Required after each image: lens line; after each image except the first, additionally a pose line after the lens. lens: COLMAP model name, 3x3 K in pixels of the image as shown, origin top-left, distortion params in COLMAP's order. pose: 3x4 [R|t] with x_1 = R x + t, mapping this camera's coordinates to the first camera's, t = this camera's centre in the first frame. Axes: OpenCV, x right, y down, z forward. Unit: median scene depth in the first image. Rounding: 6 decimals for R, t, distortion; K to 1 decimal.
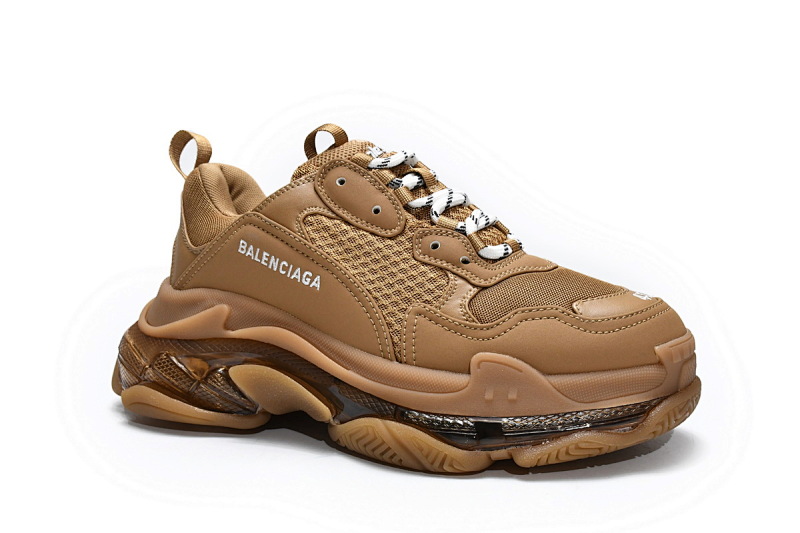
lens RADIAL K [[879.1, 0, 399.4], [0, 879.1, 264.5], [0, 0, 1]] dist [-0.007114, 0.000000]
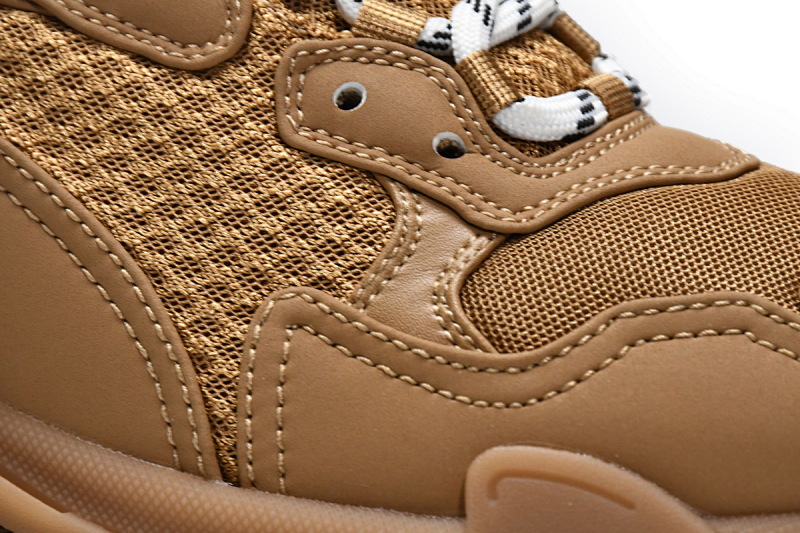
lens RADIAL K [[3413.0, 0, 400.8], [0, 3413.0, 267.3], [0, 0, 1]] dist [0.257241, 0.000000]
pose [[0.999063, -0.006817, 0.042739, 0.007604], [0.005771, 0.999682, 0.024543, 0.007978], [-0.042893, -0.024273, 0.998785, -0.167514]]
